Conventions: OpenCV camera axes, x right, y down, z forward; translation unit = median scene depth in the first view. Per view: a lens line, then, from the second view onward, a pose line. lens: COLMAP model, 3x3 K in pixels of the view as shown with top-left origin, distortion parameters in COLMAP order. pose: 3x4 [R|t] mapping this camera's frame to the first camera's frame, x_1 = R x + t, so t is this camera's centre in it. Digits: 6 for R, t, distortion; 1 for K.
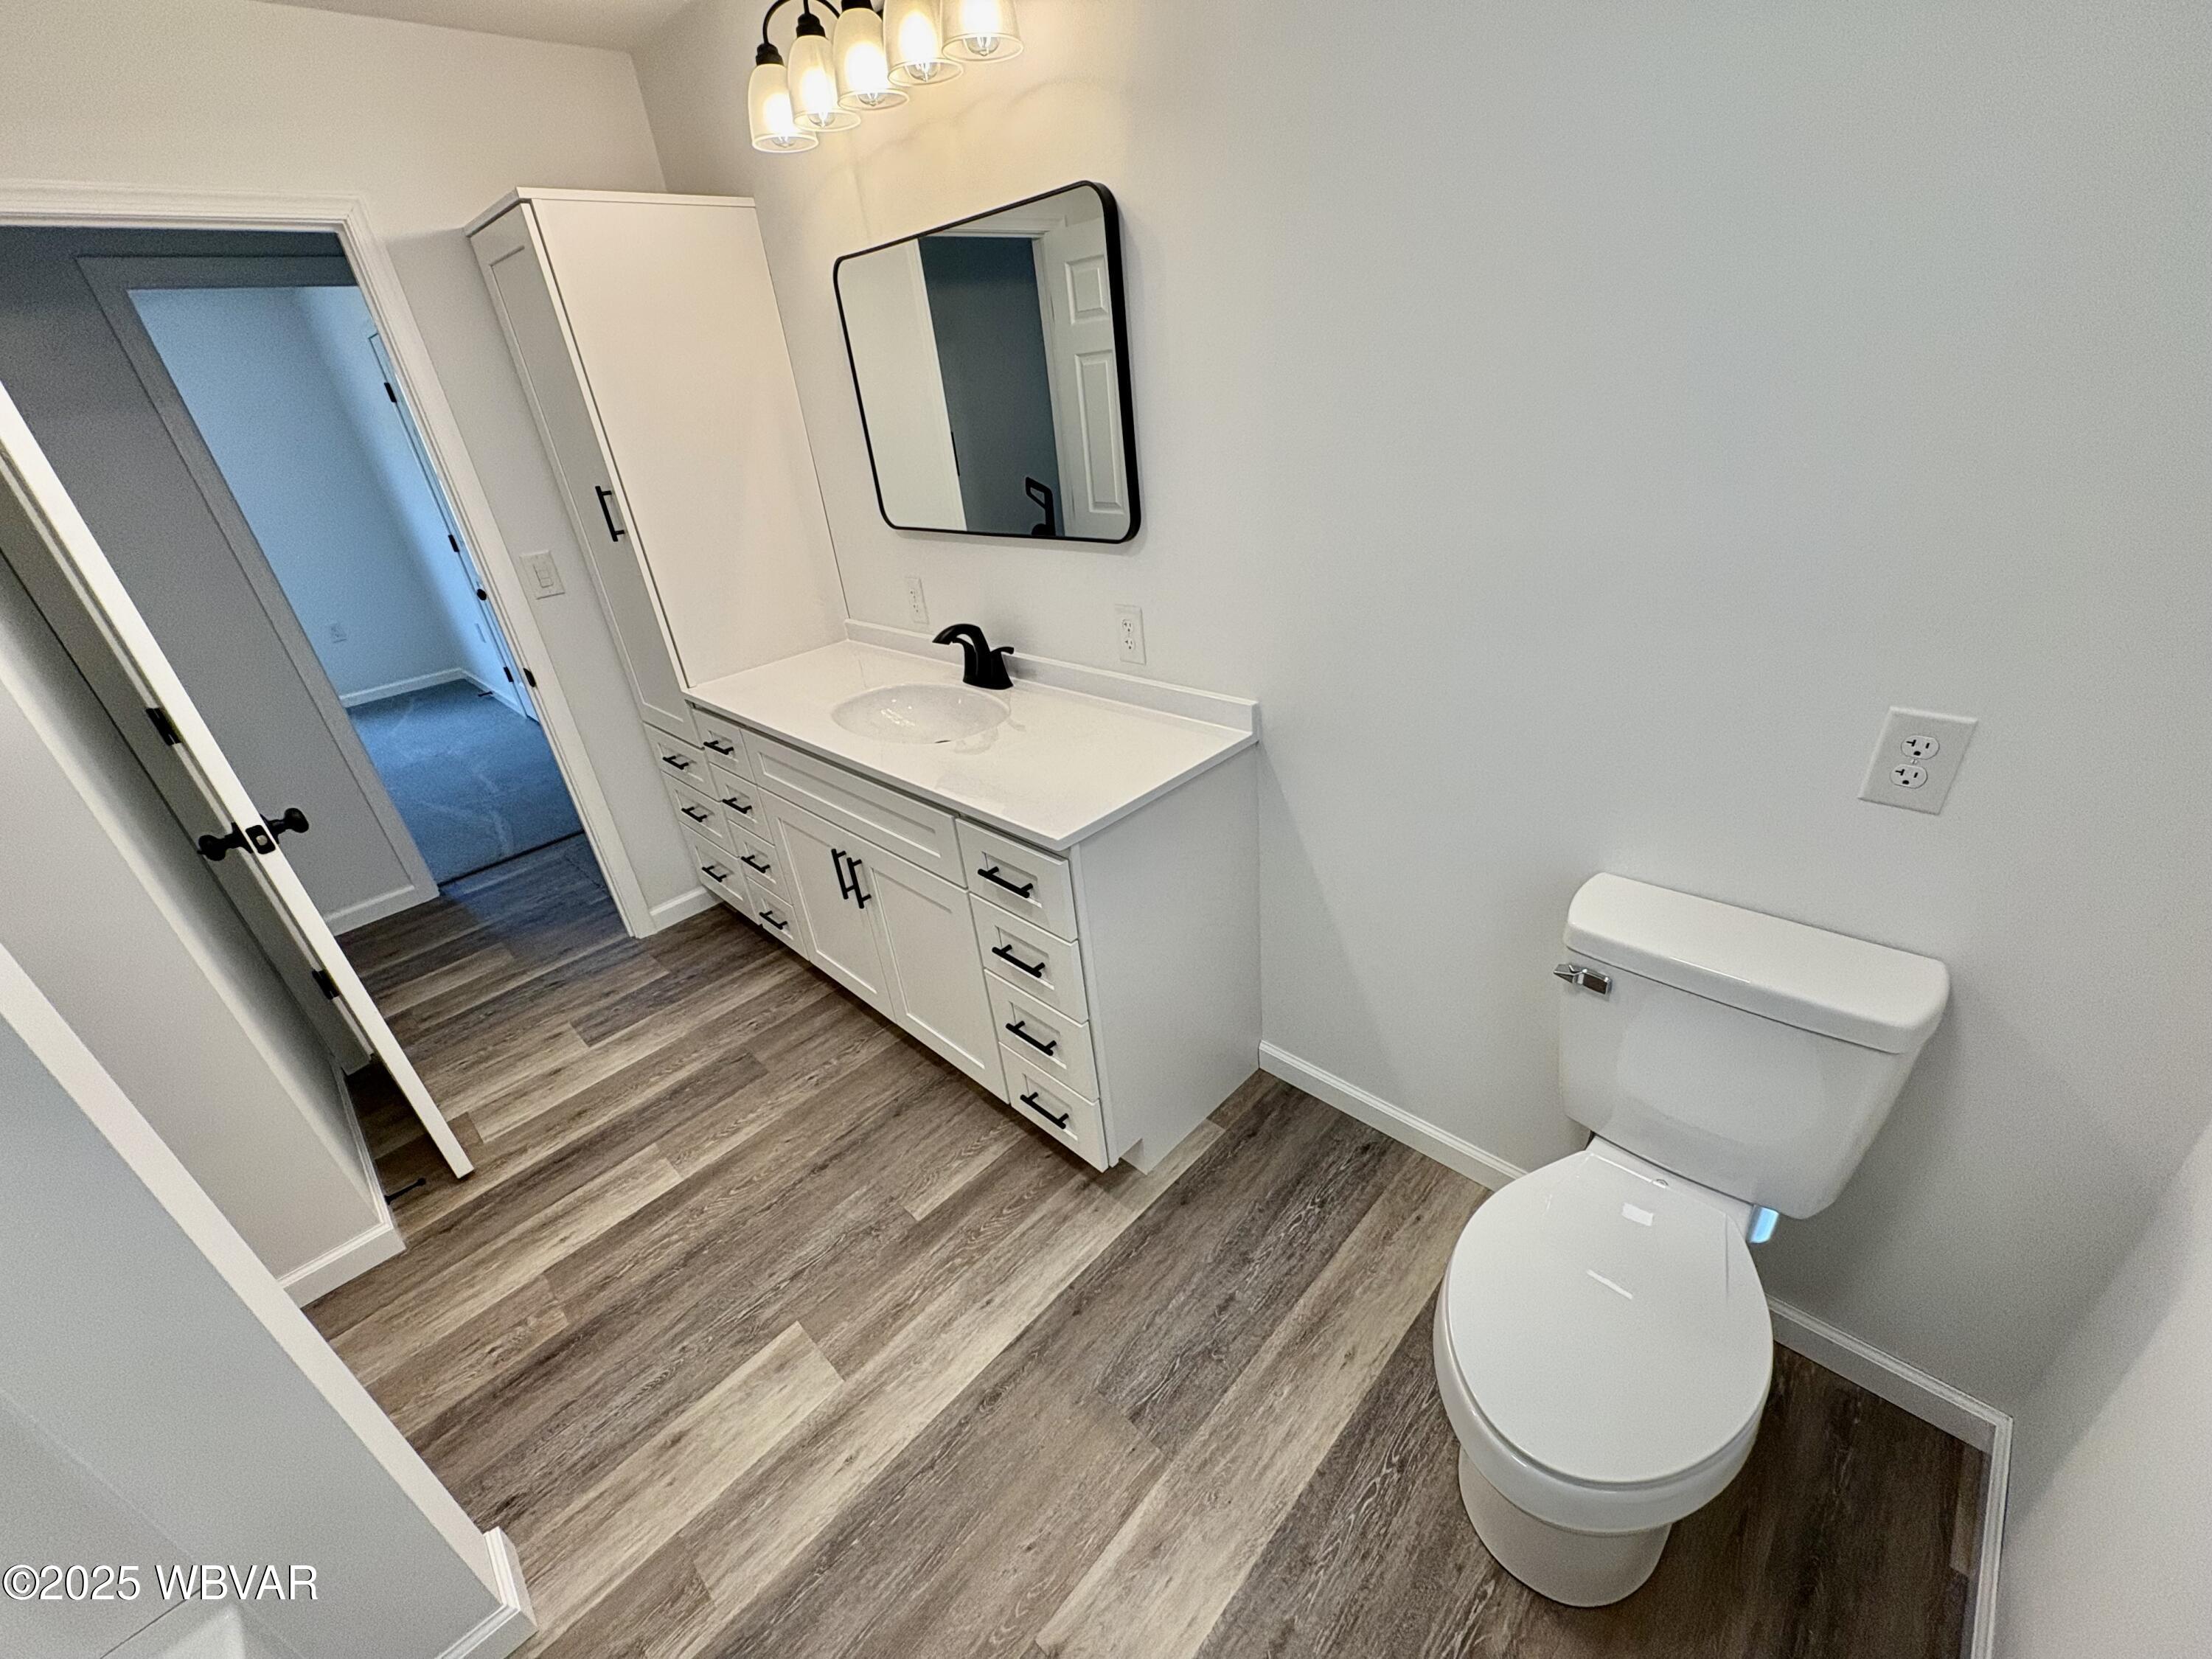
lens RADIAL K [[879.4, 0, 1104.4], [0, 879.4, 822.5], [0, 0, 1]] dist [-0.001099, 0.000136]
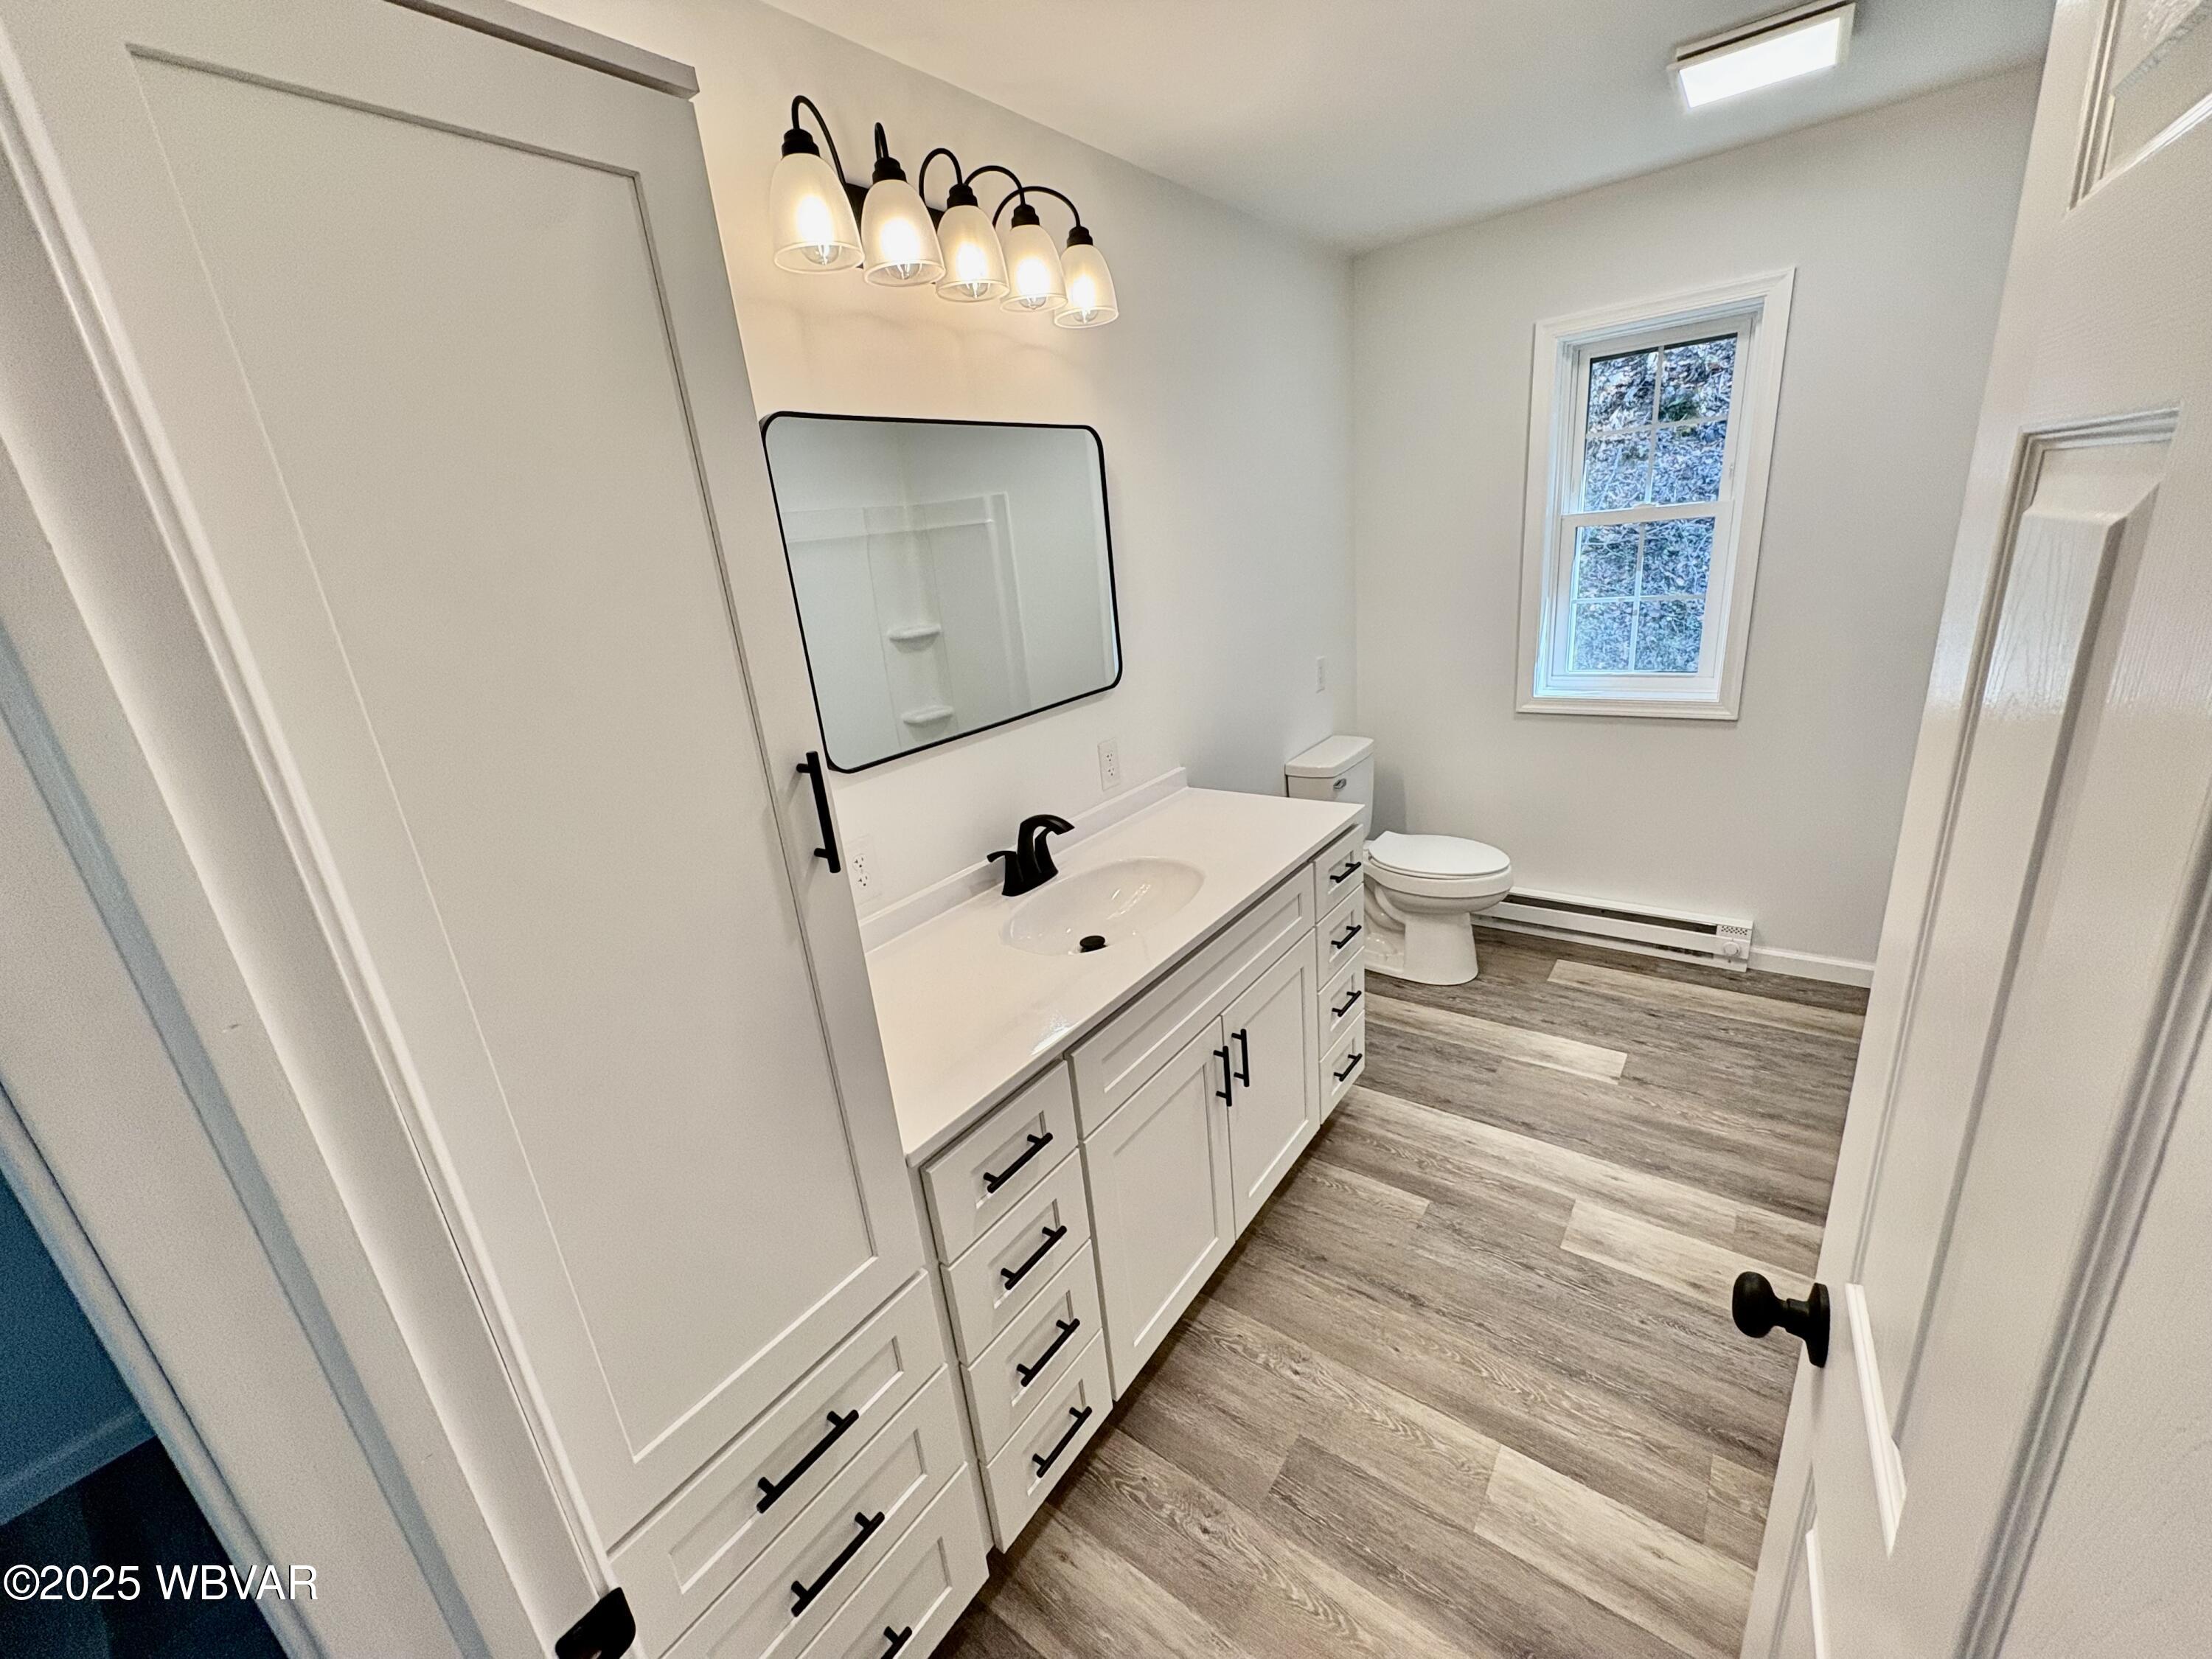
lens RADIAL K [[879.8, 0, 1100.5], [0, 879.8, 827.0], [0, 0, 1]] dist [-0.001832, 0.000166]
pose [[-0.111378, -0.203258, 0.972770, -0.993159], [0.552069, 0.801267, 0.230633, -0.368928], [-0.826326, 0.562724, 0.022969, 0.888888]]
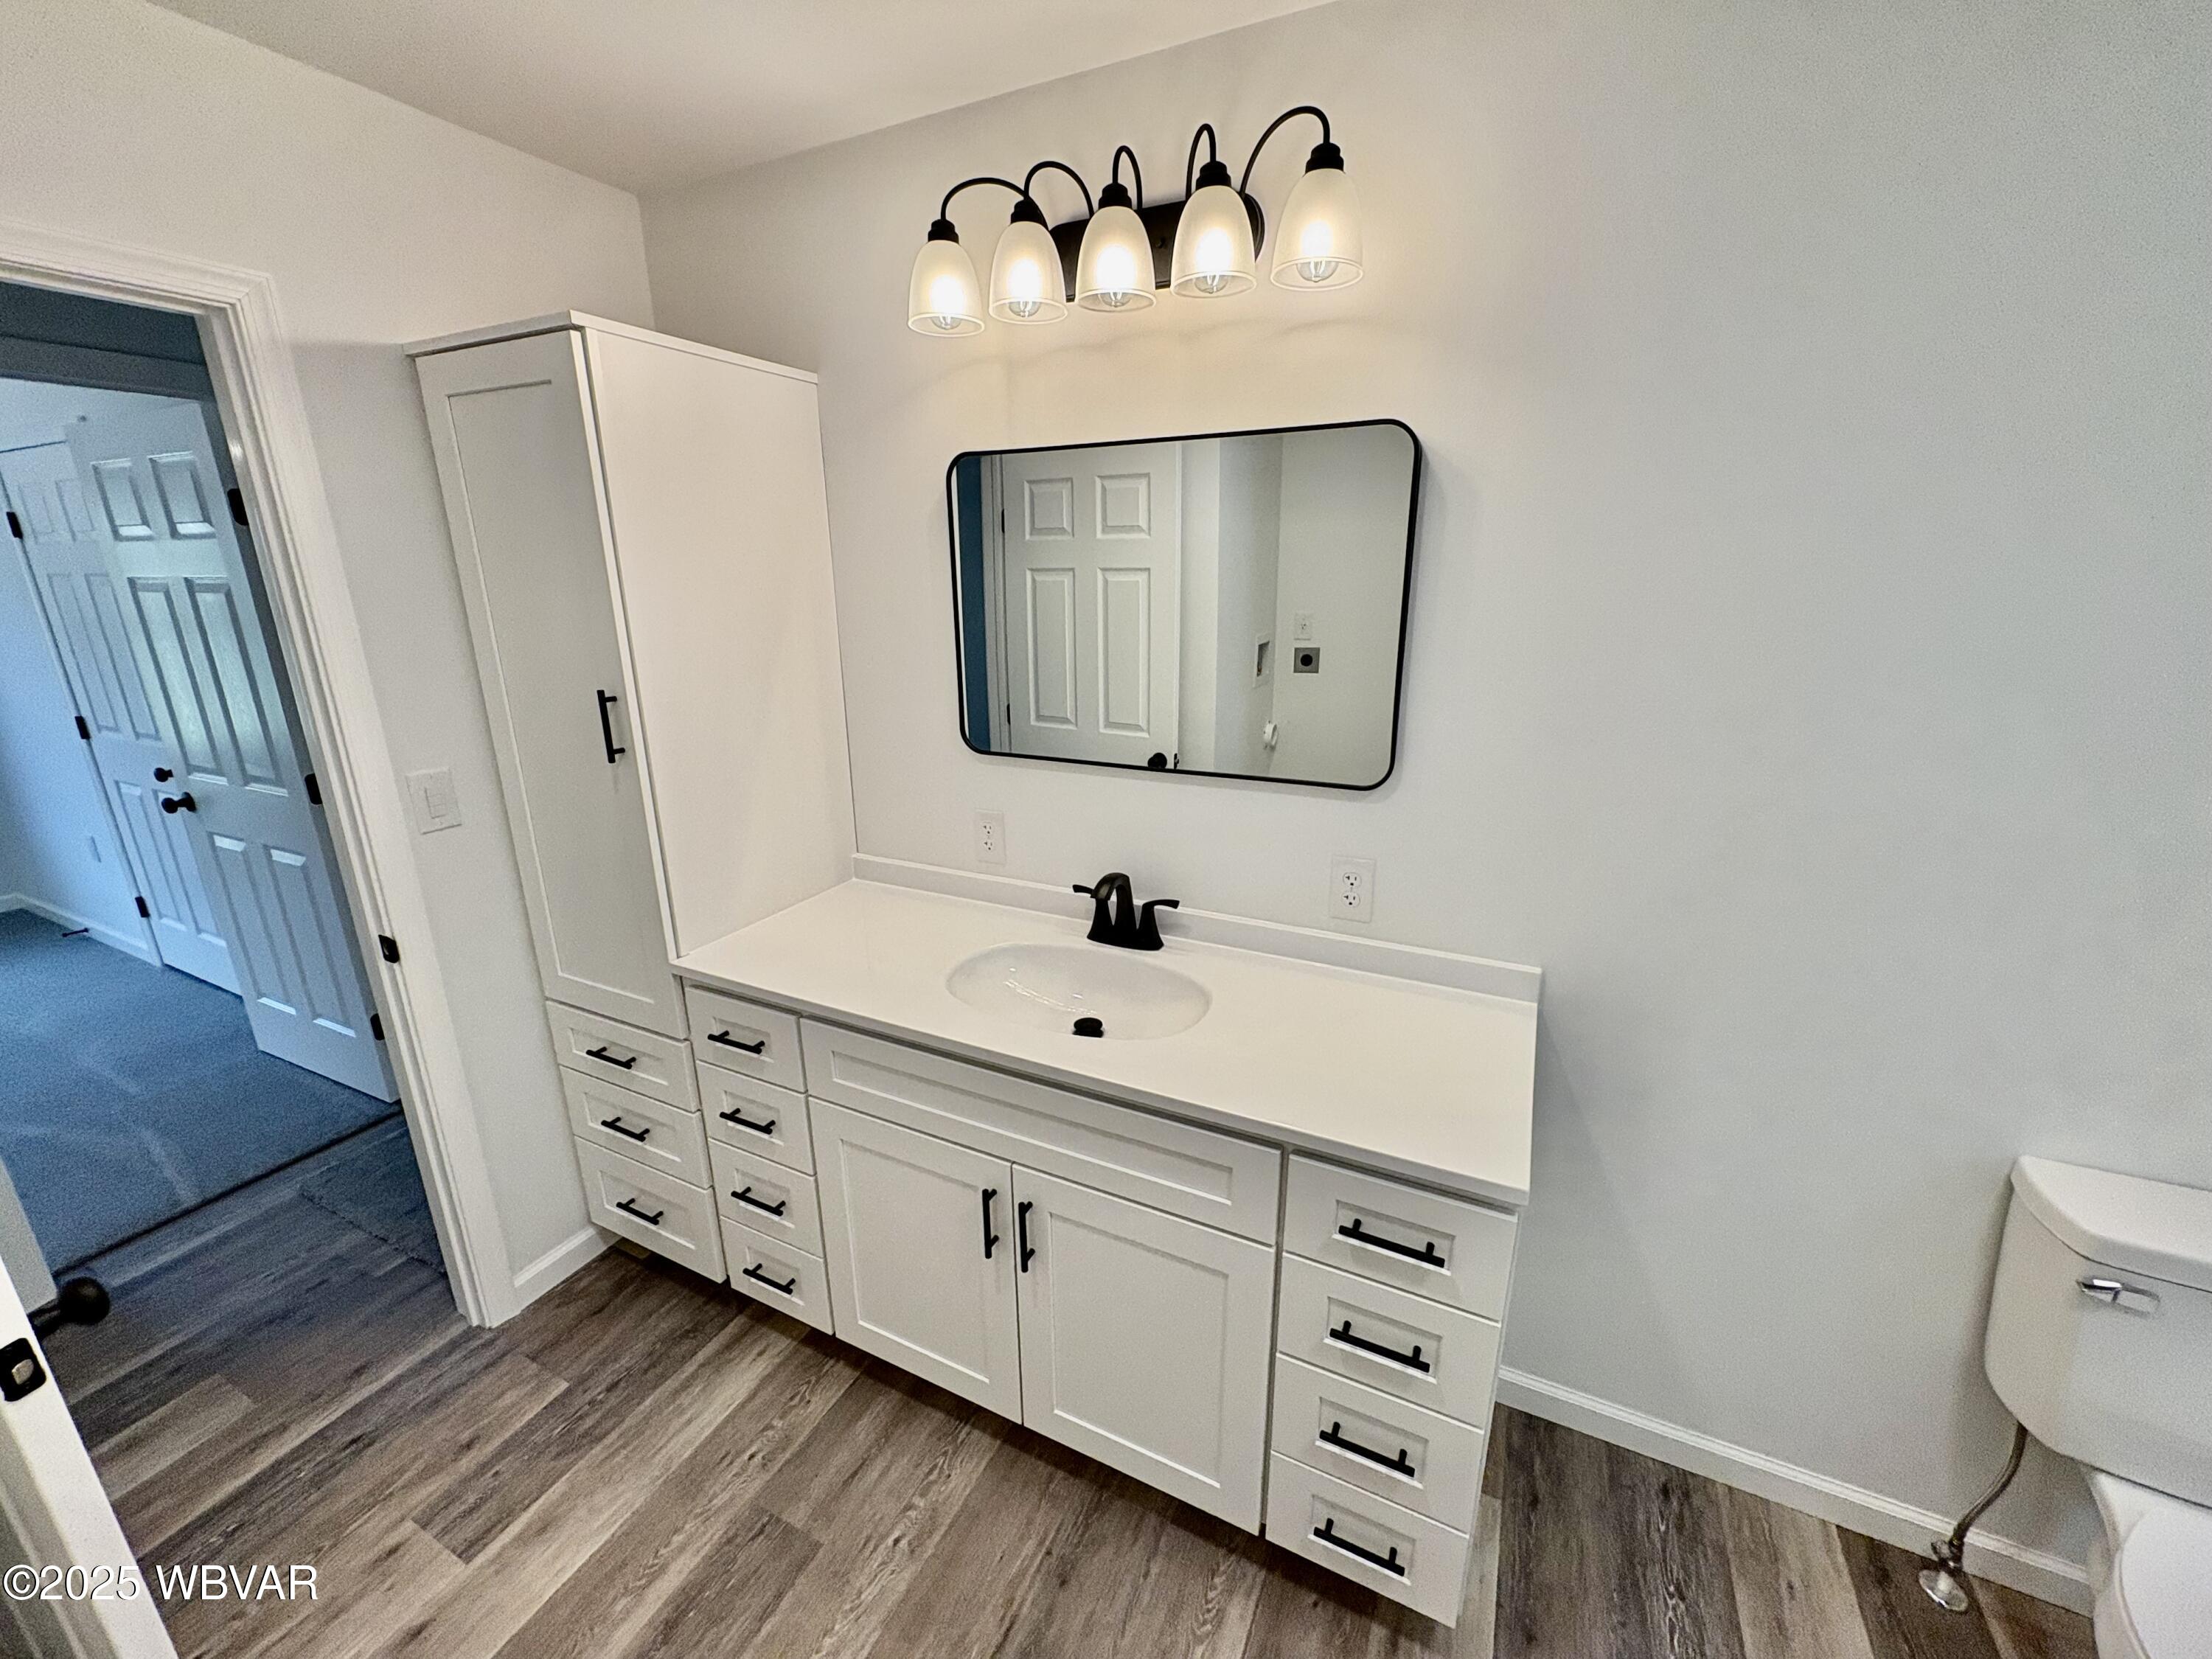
lens RADIAL K [[879.4, 0, 1104.4], [0, 879.4, 822.5], [0, 0, 1]] dist [-0.001099, 0.000136]
pose [[0.947091, 0.000569, 0.320964, -0.413849], [0.066024, 0.978267, -0.196558, -0.107015], [-0.314100, 0.207349, 0.926470, 0.224828]]
